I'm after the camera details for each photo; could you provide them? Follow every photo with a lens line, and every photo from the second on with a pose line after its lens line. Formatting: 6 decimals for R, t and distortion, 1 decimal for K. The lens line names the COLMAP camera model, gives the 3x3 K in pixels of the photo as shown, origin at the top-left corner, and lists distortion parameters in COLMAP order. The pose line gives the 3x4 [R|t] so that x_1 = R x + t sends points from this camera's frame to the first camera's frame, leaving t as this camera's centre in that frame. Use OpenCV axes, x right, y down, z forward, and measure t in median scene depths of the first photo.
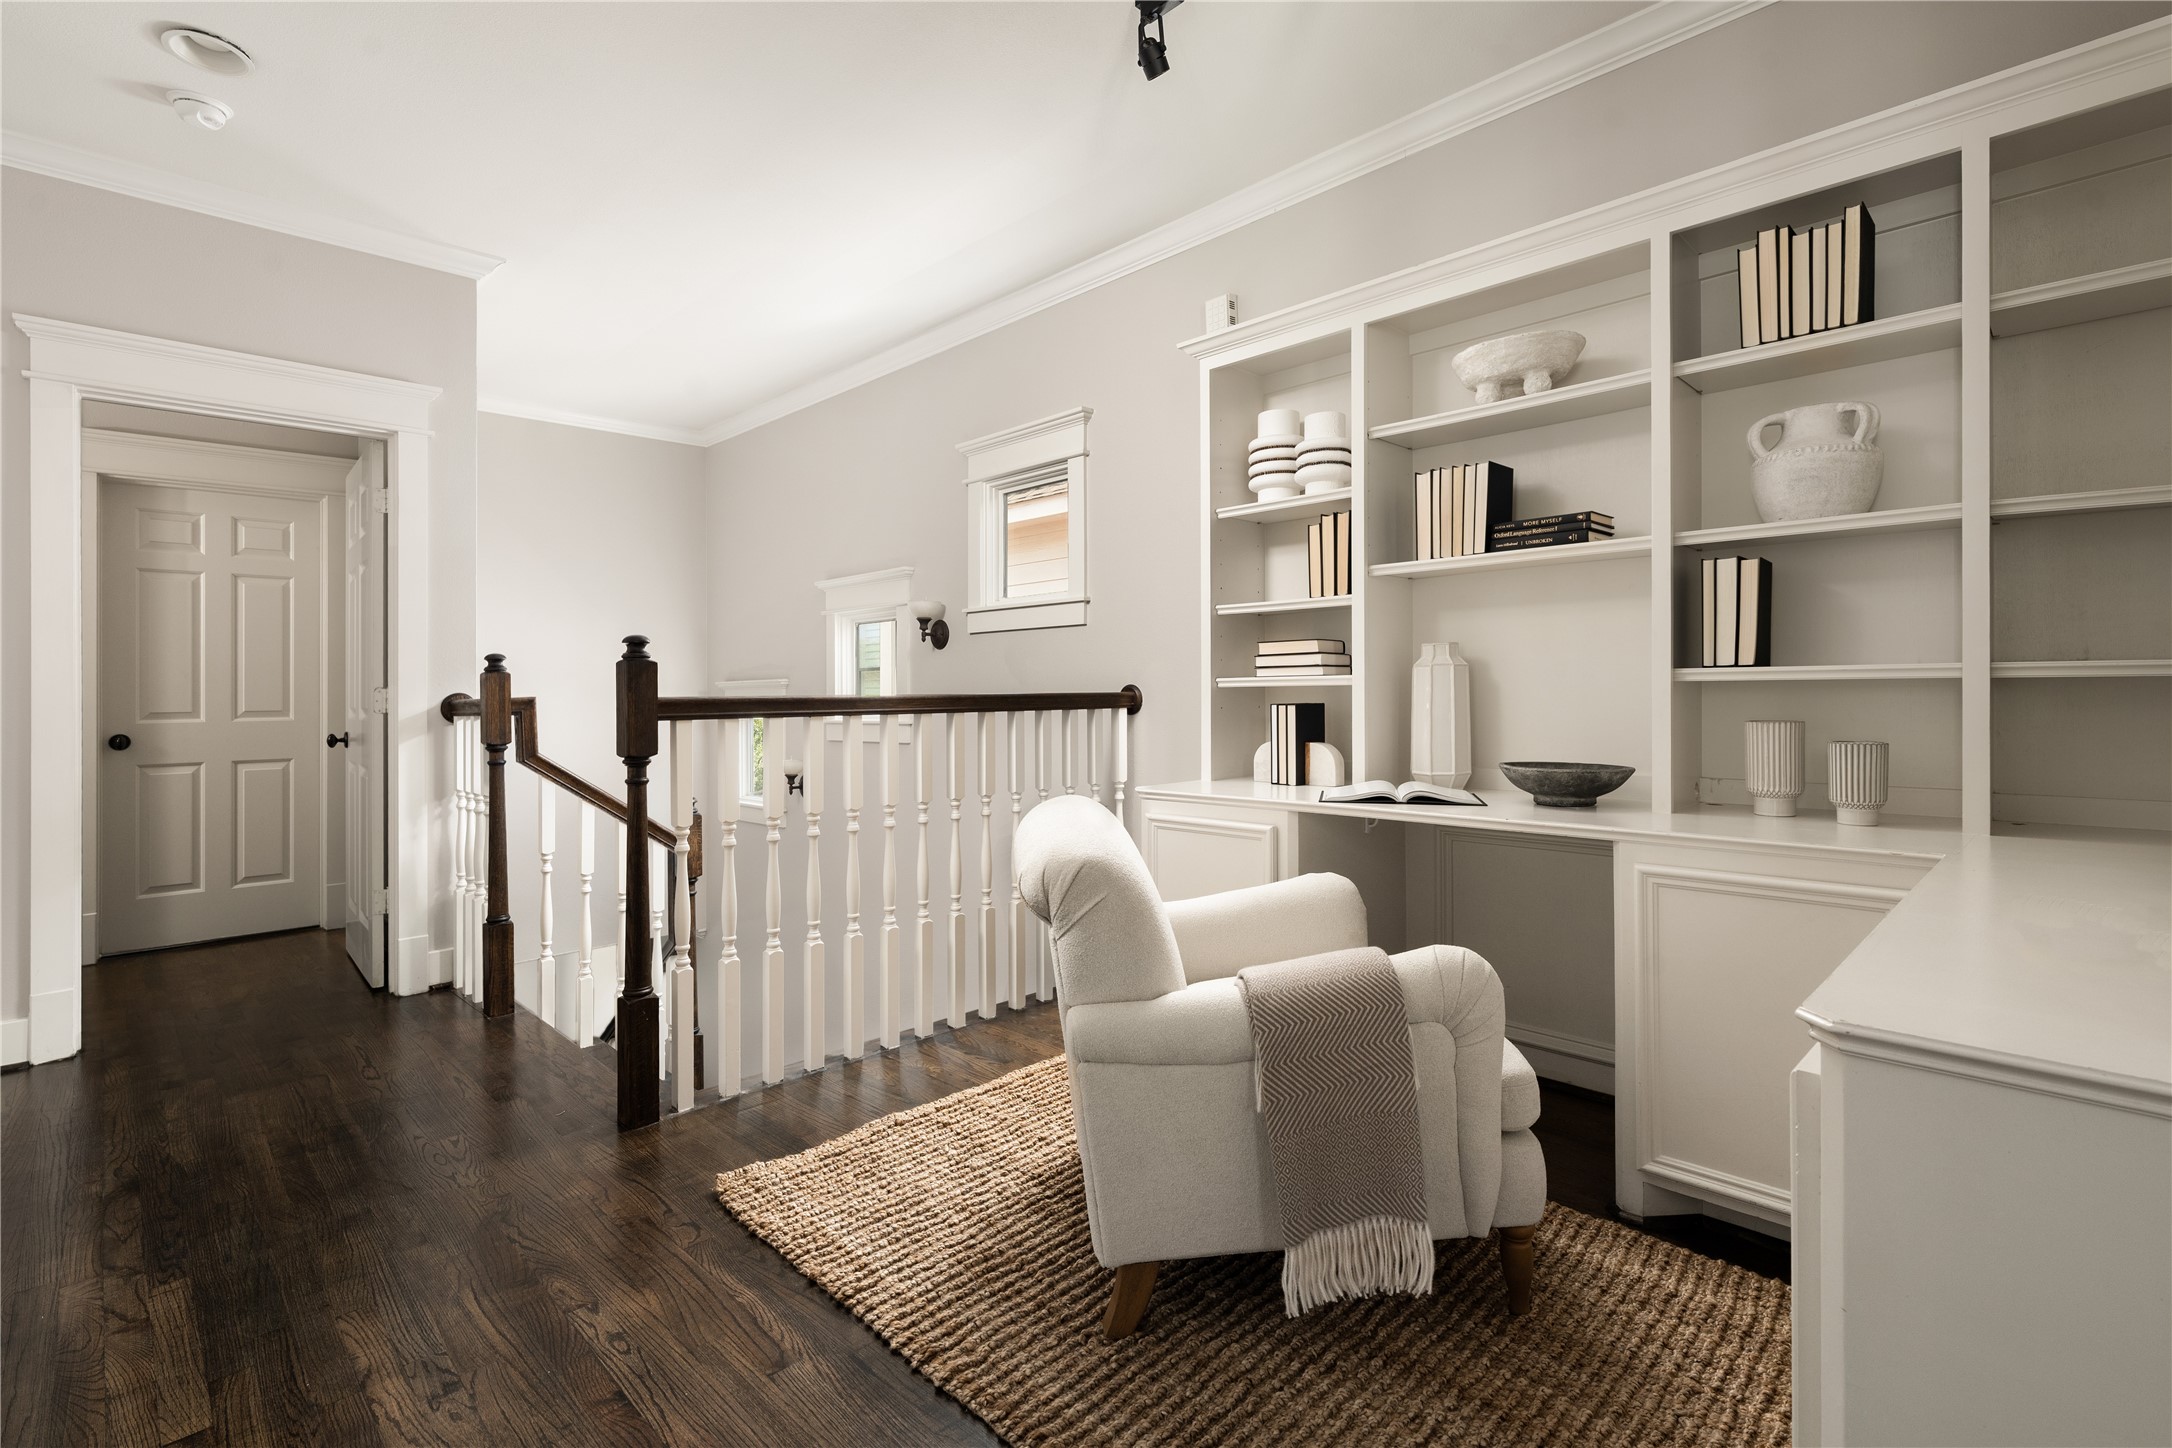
lens RADIAL K [[999.1, 0, 1084.4], [0, 999.1, 686.7], [0, 0, 1]] dist [0.000381, 0.000029]
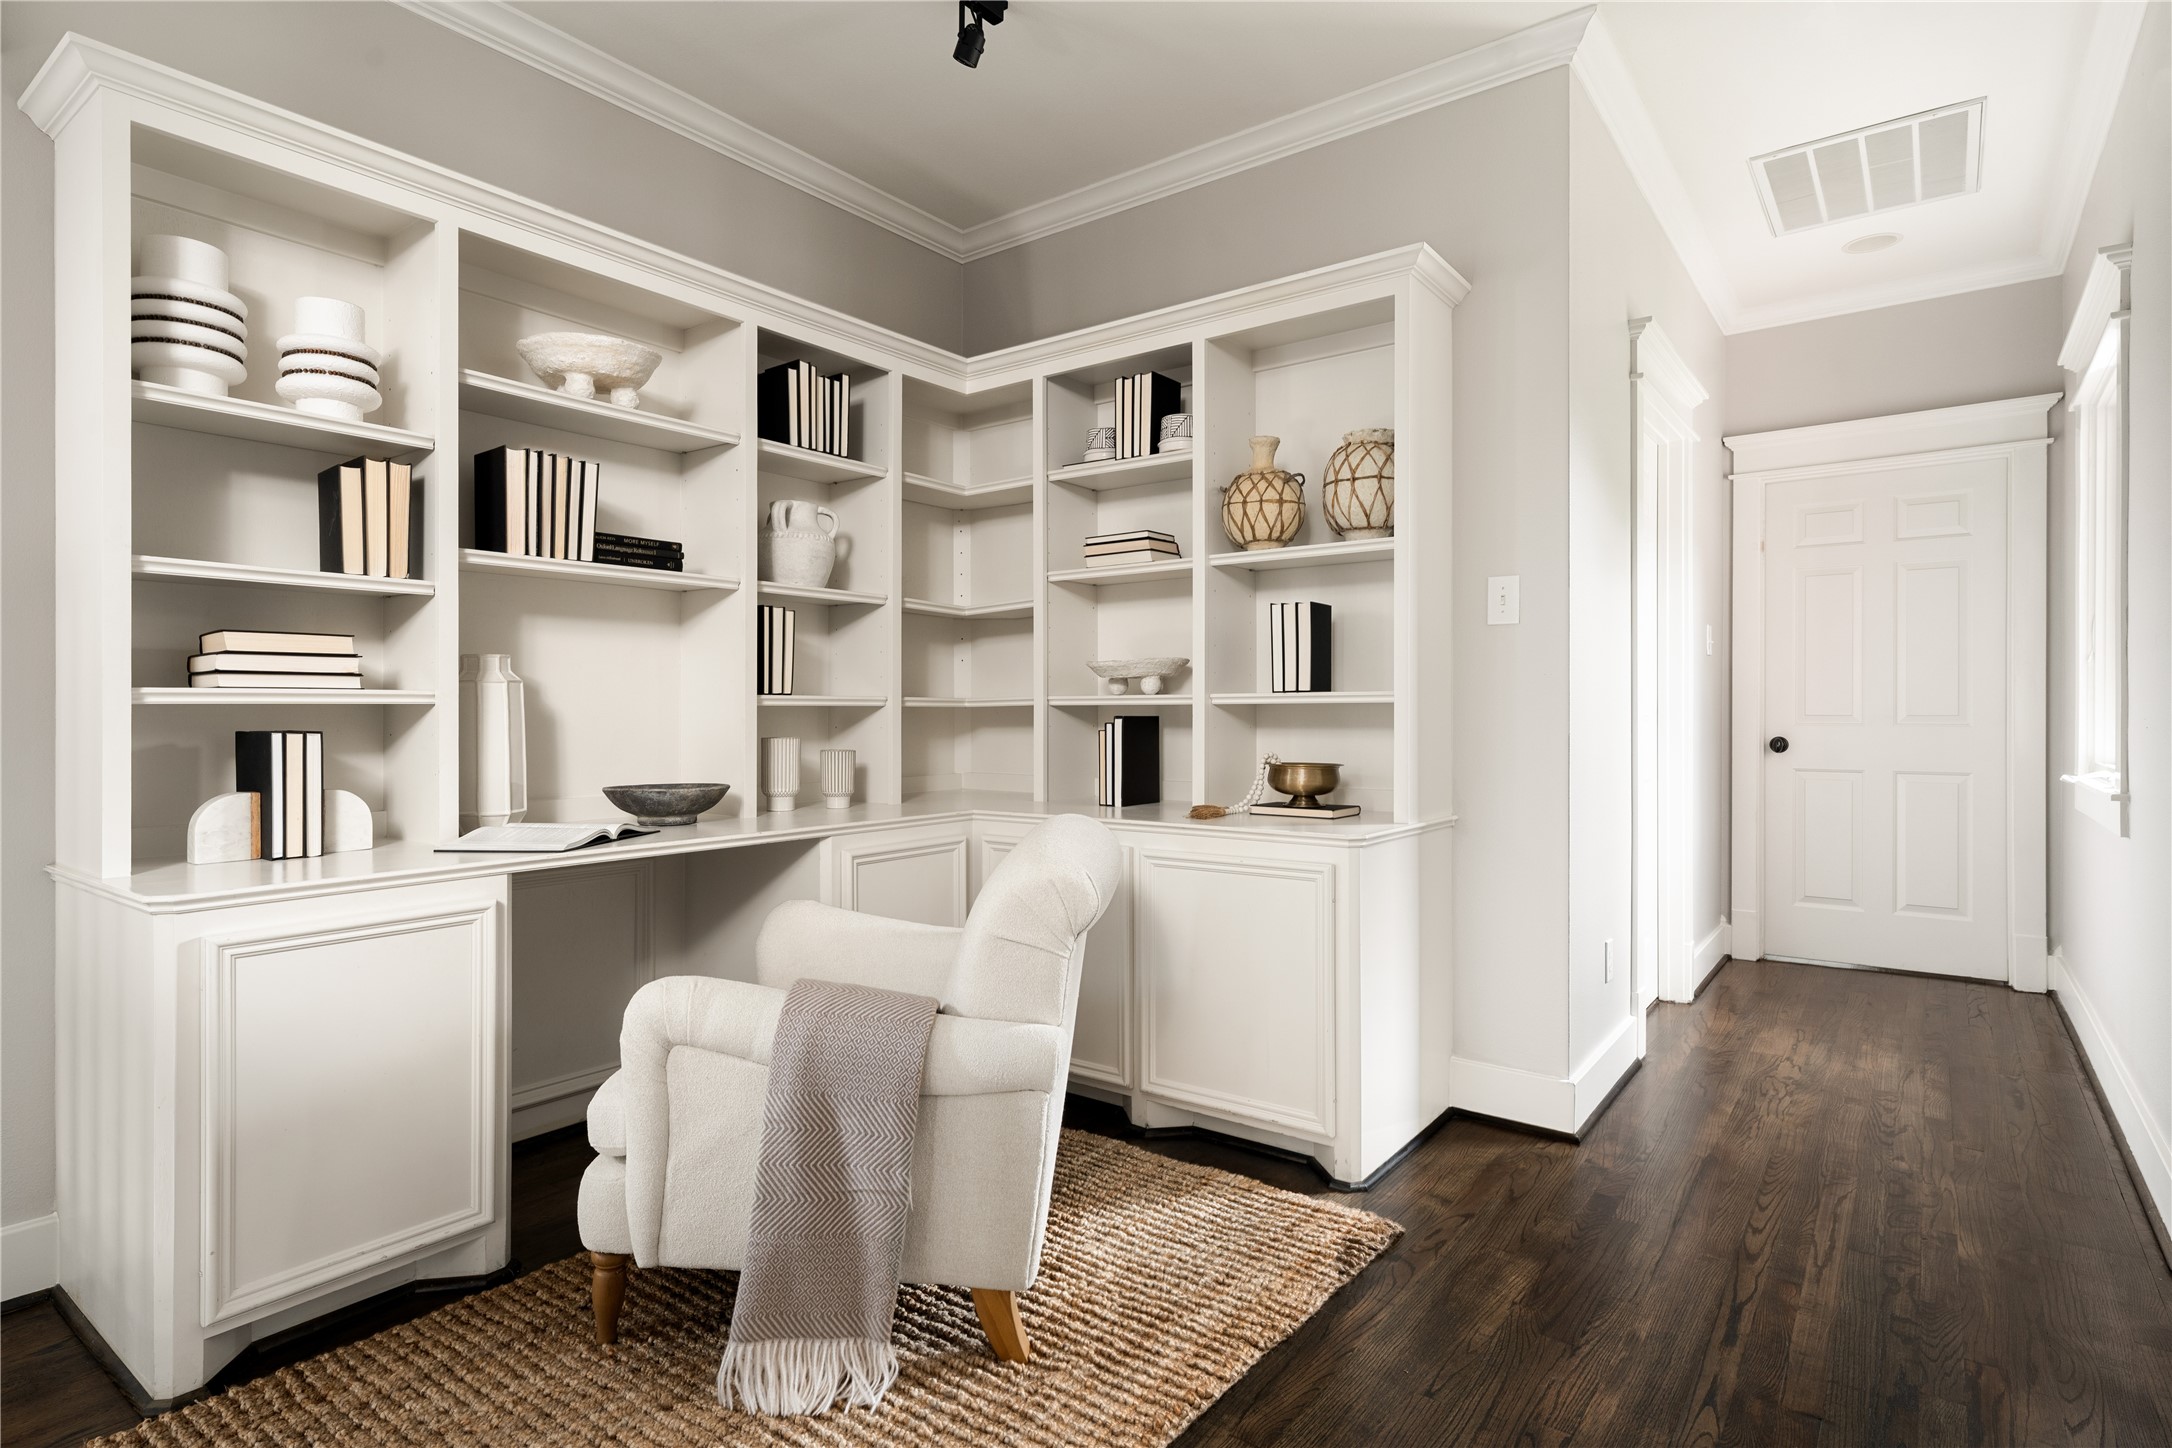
lens RADIAL K [[1118.0, 0, 1086.0], [0, 1118.0, 724.0], [0, 0, 1]] dist [0.001736, 0.000323]
pose [[-0.157830, -0.004136, 0.987458, -0.683814], [-0.000738, 0.999991, 0.004070, 0.010053], [-0.987466, -0.000087, -0.157831, 0.714972]]
